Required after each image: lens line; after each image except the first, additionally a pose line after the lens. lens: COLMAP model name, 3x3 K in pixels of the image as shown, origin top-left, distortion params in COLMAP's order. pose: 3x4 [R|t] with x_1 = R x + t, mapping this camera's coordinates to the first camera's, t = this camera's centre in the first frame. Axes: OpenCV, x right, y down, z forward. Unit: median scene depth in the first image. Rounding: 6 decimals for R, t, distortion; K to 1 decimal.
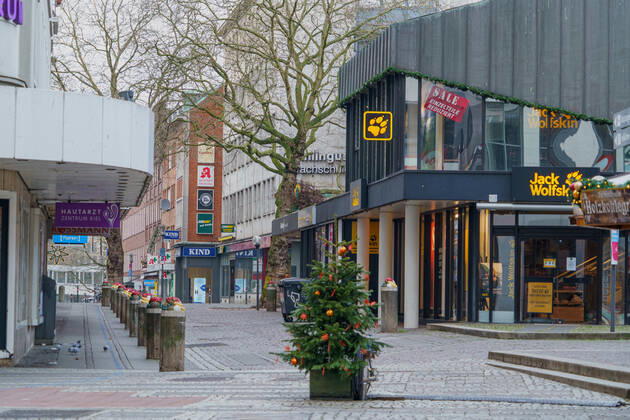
lens RADIAL K [[2050.3, 0, 317.5], [0, 2050.3, 209.6], [0, 0, 1]] dist [0.088330, 0.000000]
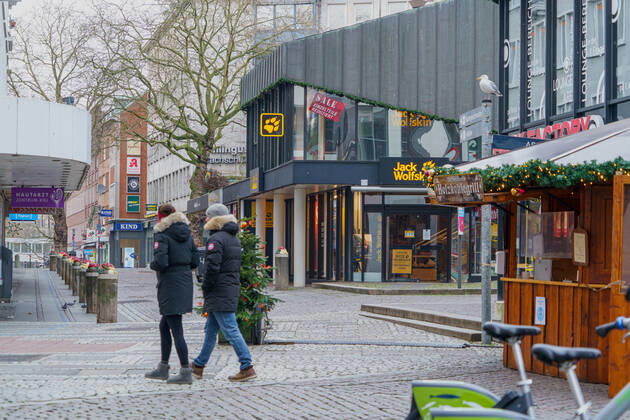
lens RADIAL K [[2050.3, 0, 314.2], [0, 2050.3, 210.4], [0, 0, 1]] dist [0.088330, 0.000000]
pose [[0.998226, -0.005249, 0.059307, -0.019162], [0.003915, 0.999737, 0.022592, -0.016860], [-0.059410, -0.022320, 0.997984, -0.245811]]
